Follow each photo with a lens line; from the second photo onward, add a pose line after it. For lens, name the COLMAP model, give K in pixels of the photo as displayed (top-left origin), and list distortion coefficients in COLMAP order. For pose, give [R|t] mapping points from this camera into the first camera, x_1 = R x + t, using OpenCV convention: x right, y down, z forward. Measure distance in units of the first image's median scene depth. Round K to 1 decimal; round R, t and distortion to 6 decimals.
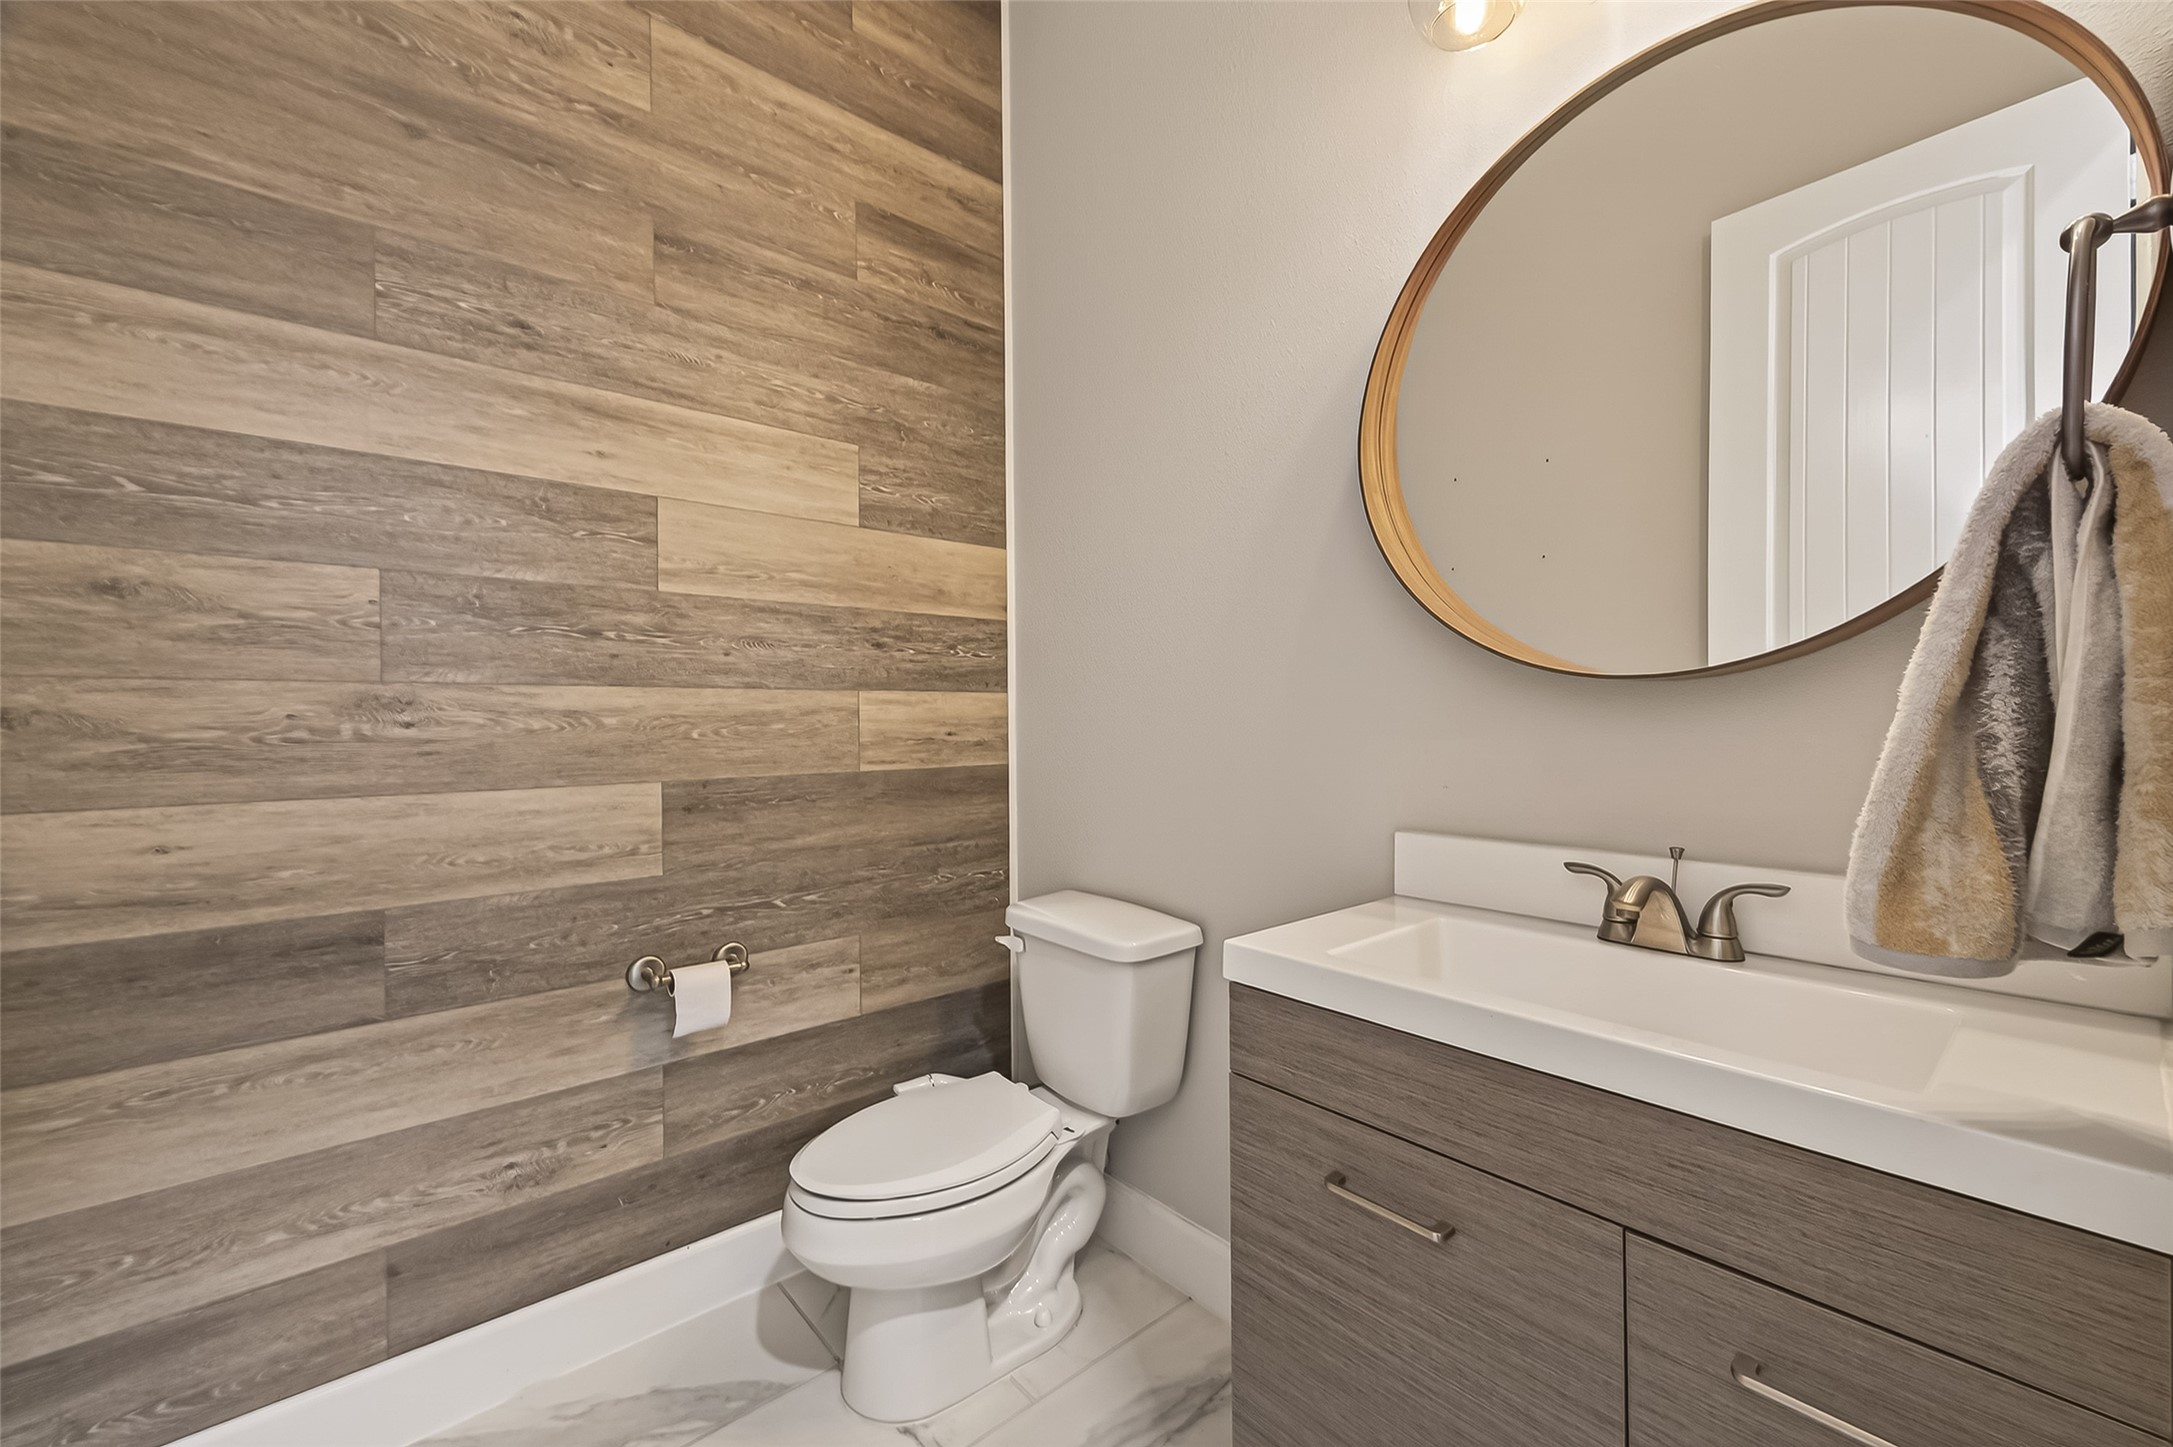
lens RADIAL K [[853.5, 0, 1083.9], [0, 853.5, 716.5], [0, 0, 1]] dist [0.003271, -0.001596]
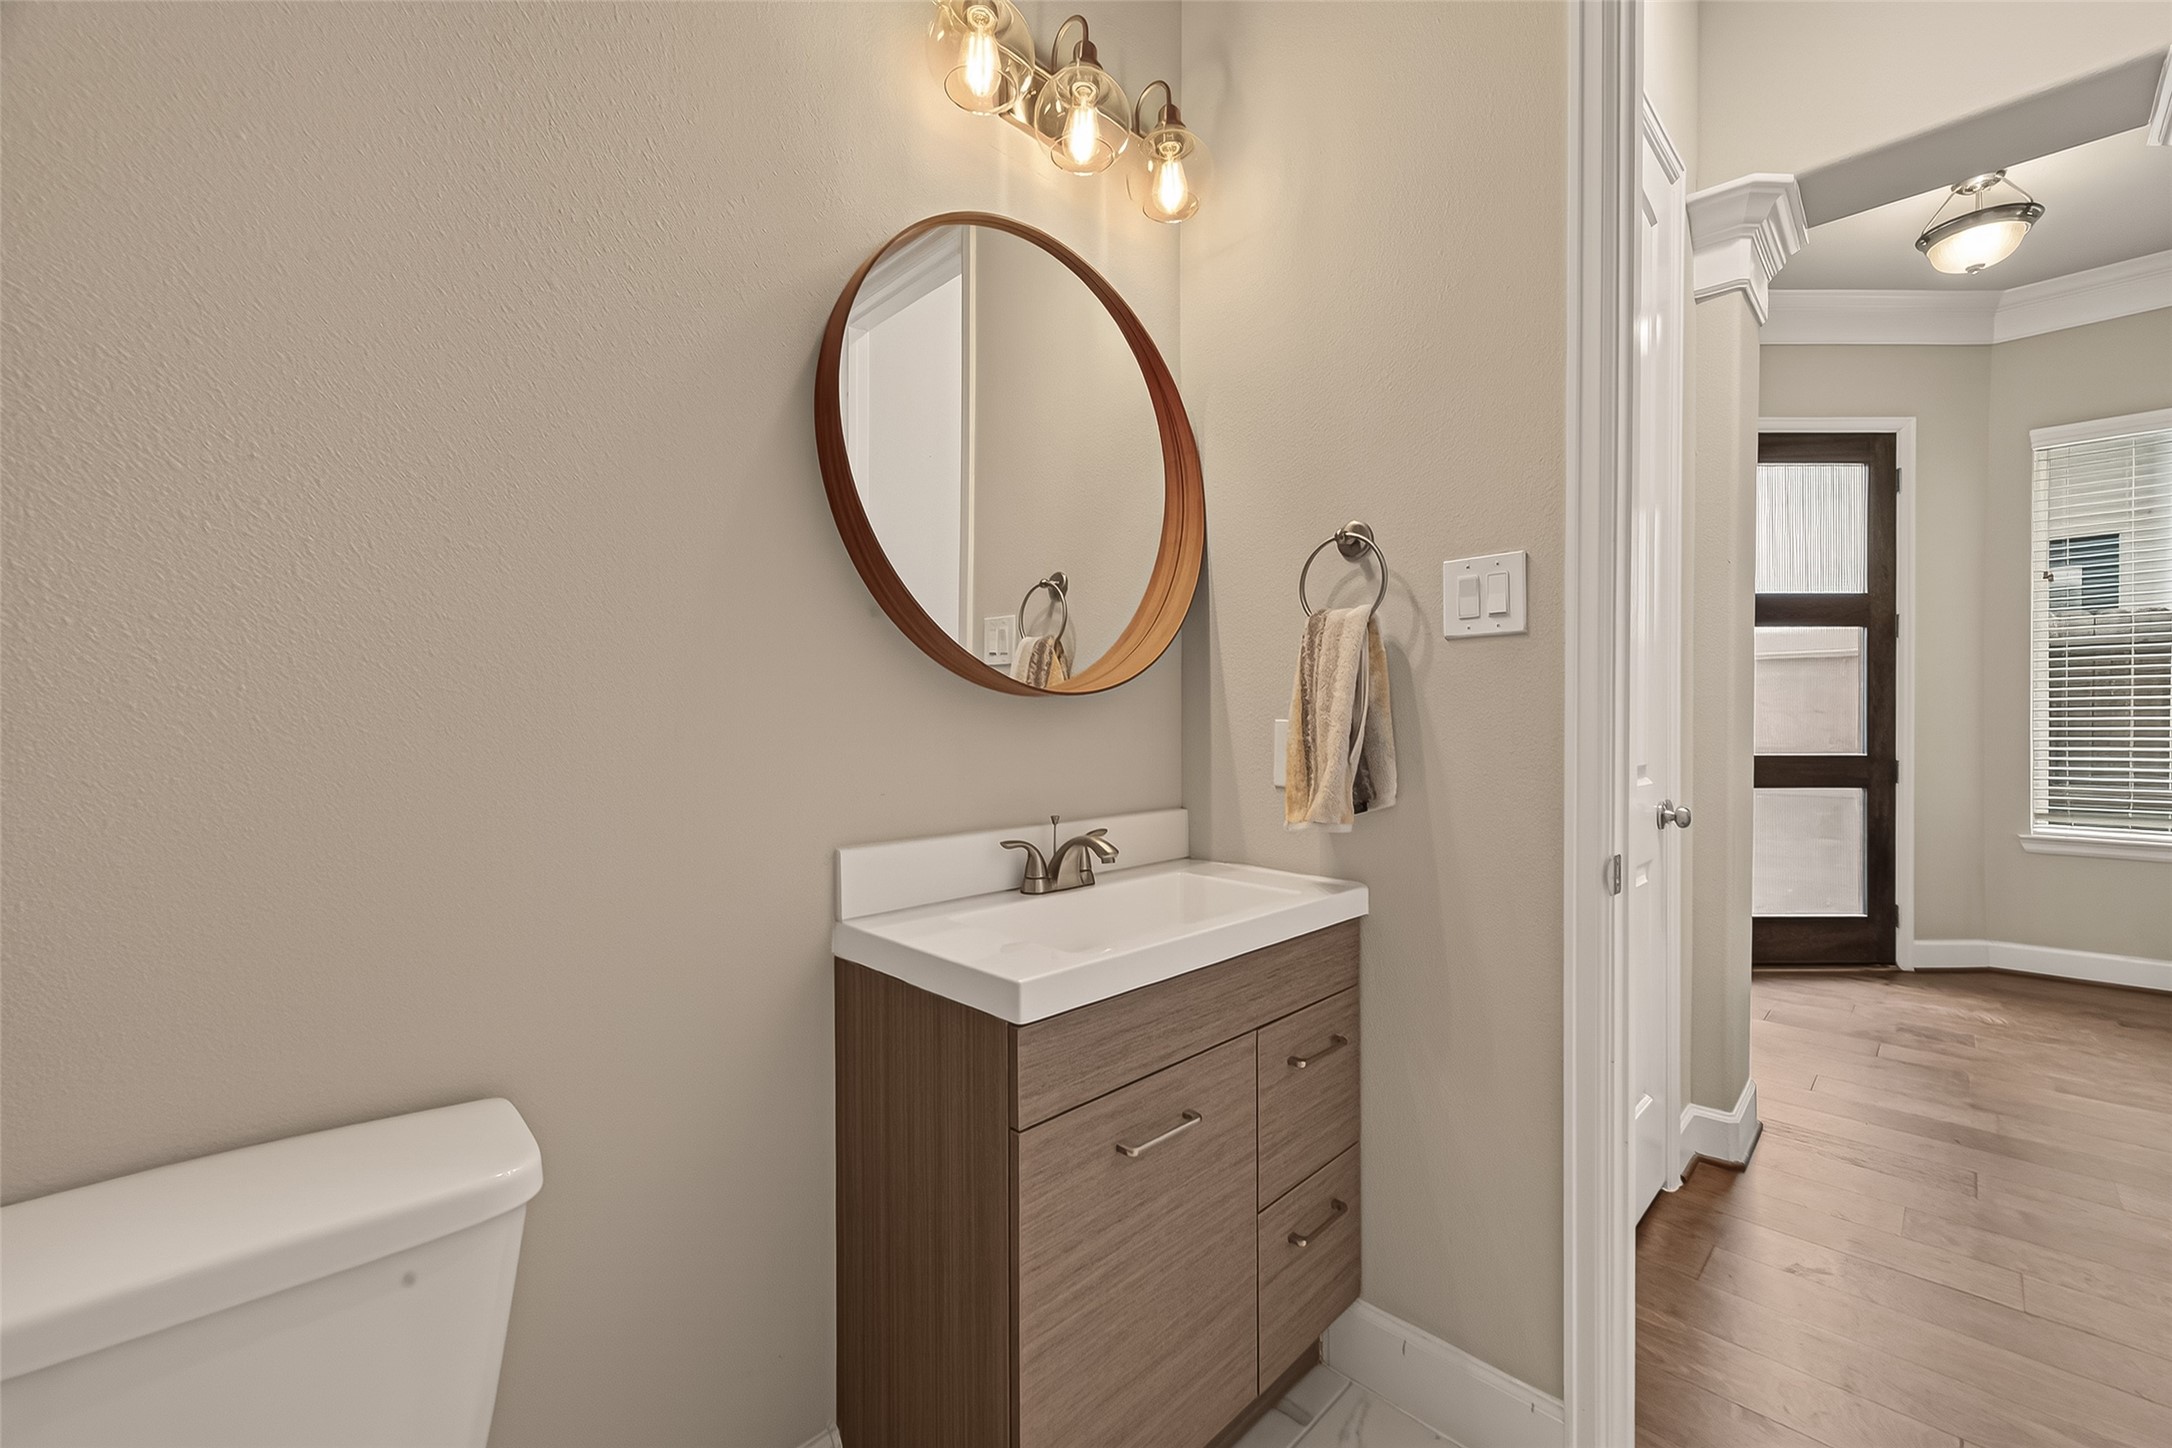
lens RADIAL K [[853.1, 0, 1084.7], [0, 853.1, 726.2], [0, 0, 1]] dist [0.003271, -0.001596]
pose [[-0.061588, 0.004372, 0.998092, -0.782419], [0.002799, 0.999987, -0.004208, 0.010888], [-0.998098, 0.002535, -0.061599, 1.112838]]
